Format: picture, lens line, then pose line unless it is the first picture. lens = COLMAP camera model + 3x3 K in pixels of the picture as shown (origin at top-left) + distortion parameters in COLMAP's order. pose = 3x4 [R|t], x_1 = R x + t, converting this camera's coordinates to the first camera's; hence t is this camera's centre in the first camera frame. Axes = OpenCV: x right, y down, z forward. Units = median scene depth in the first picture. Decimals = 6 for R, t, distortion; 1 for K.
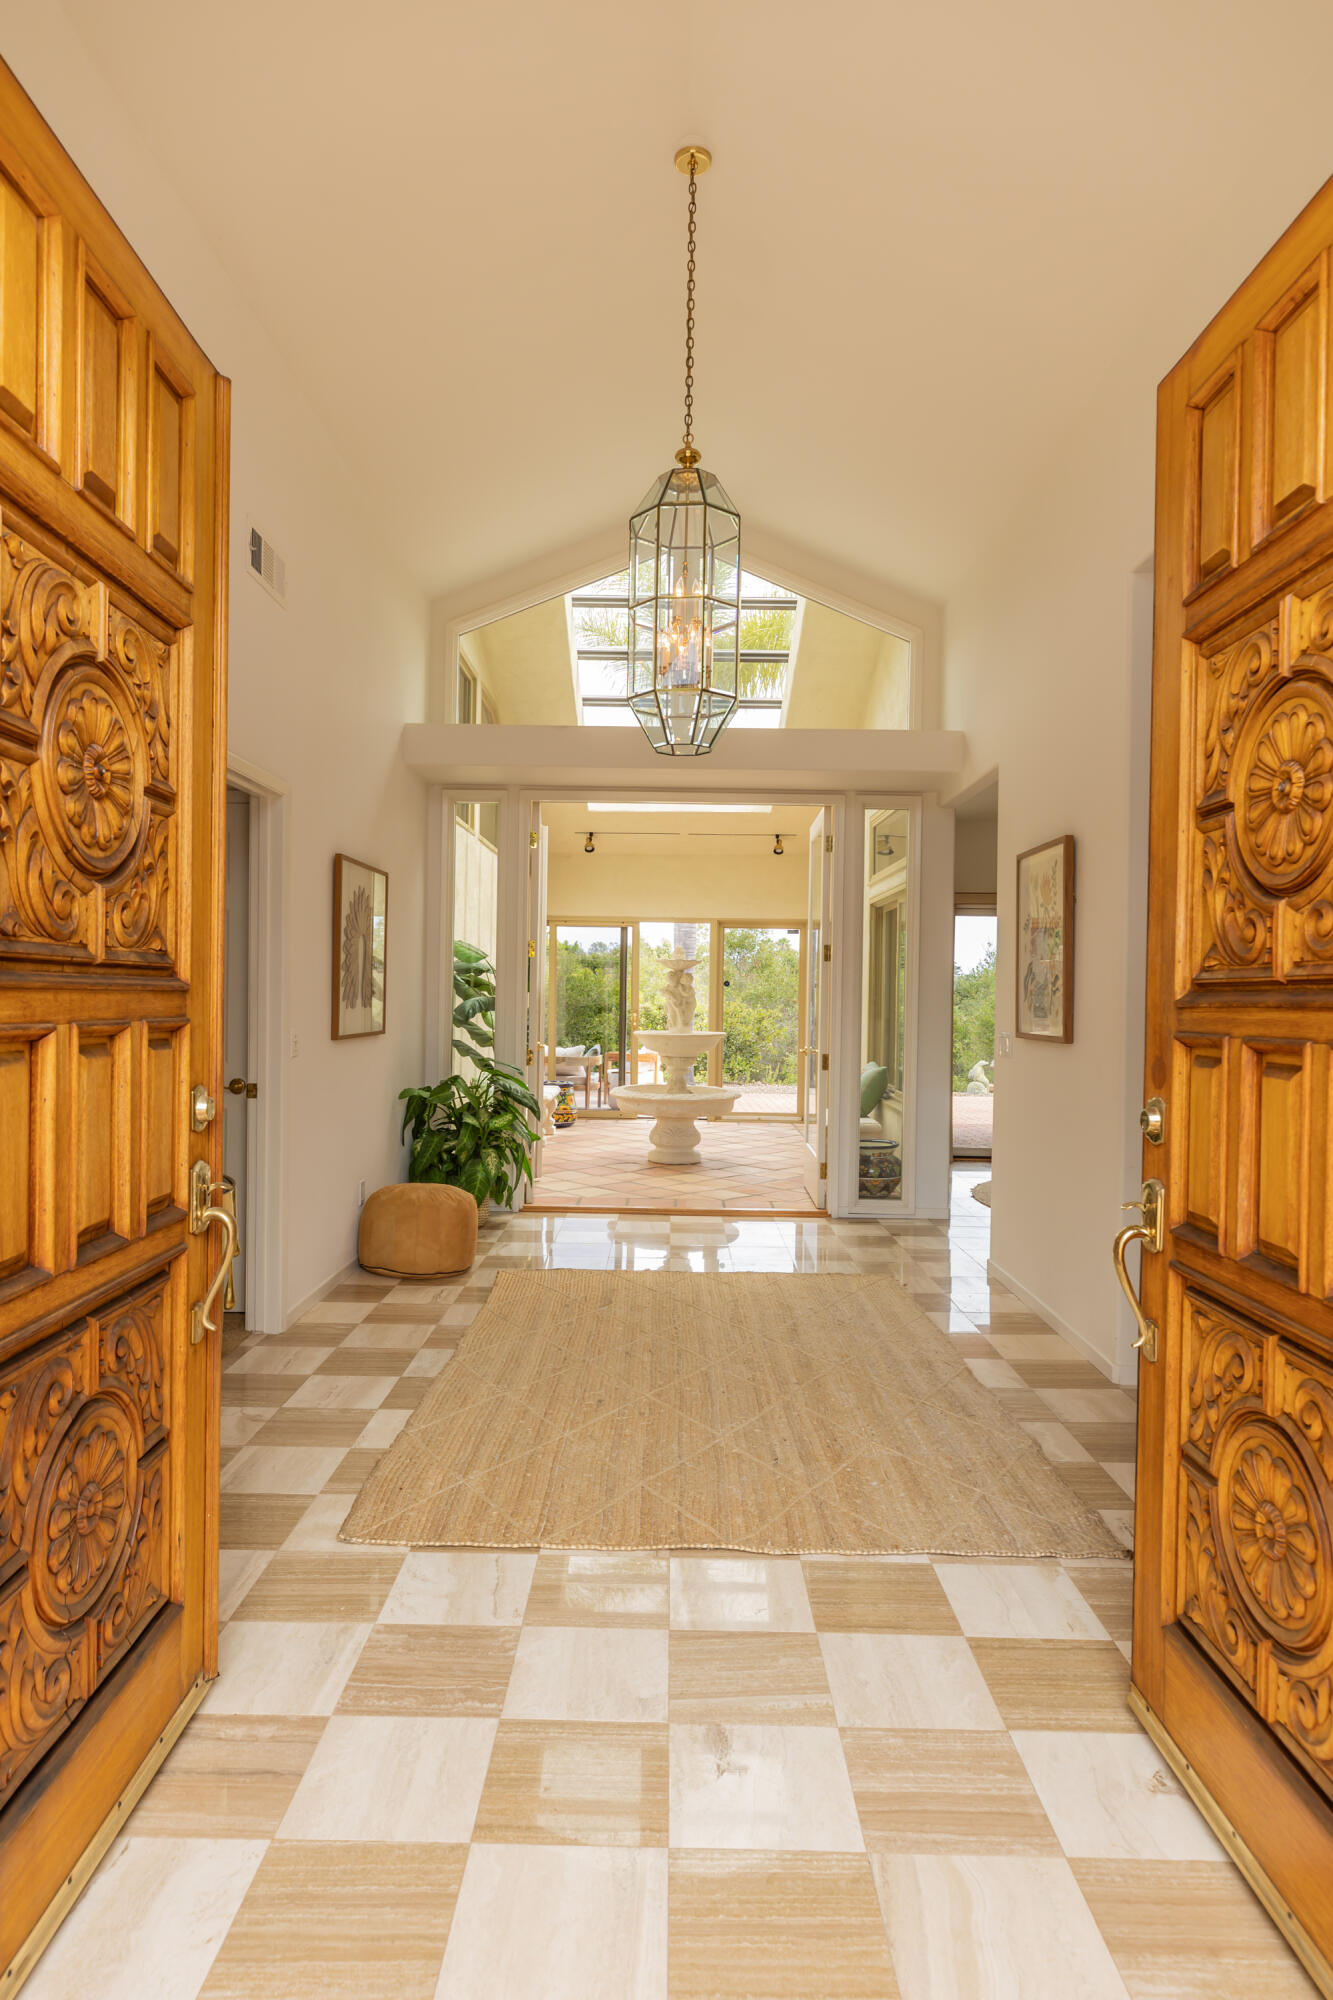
lens RADIAL K [[1174.8, 0, 664.0], [0, 1174.8, 1000.9], [0, 0, 1]] dist [-0.001146, -0.001160]
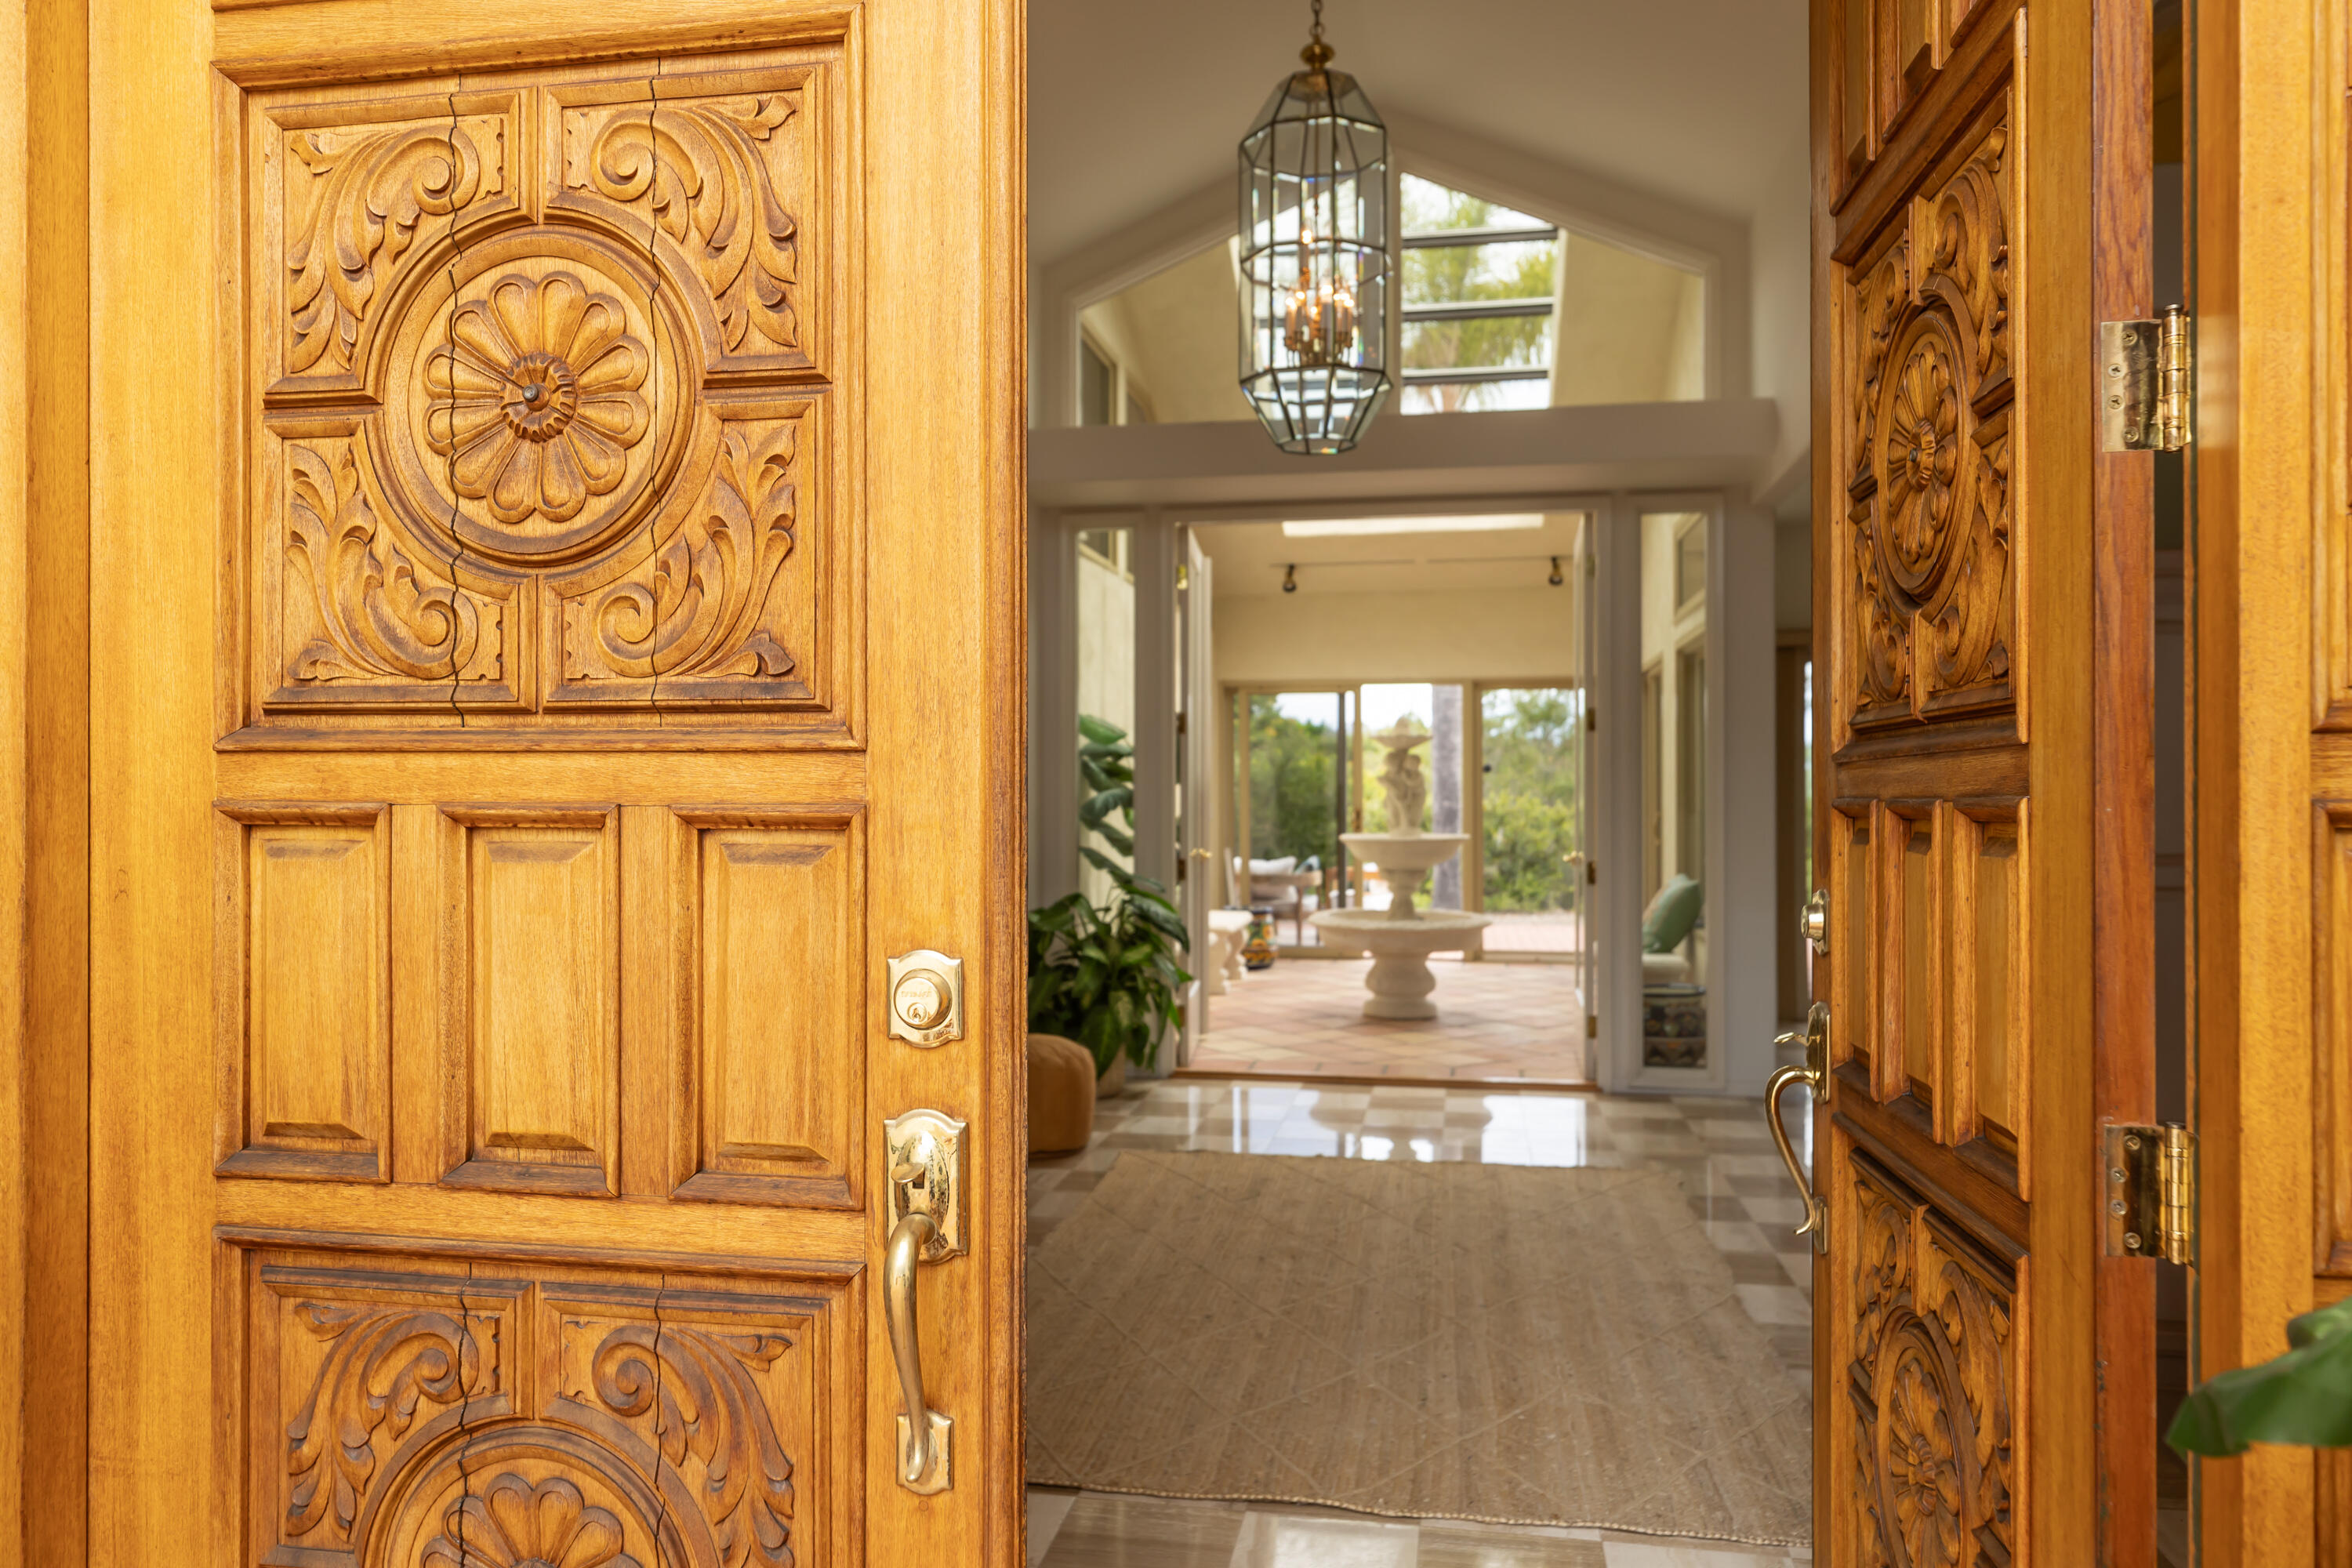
lens RADIAL K [[1650.2, 0, 1177.3], [0, 1650.2, 785.5], [0, 0, 1]] dist [-0.015563, 0.009845]
pose [[0.983817, -0.016586, -0.178408, 0.104802], [0.014512, 0.999811, -0.012928, 0.012675], [0.178589, 0.010130, 0.983872, -0.037788]]
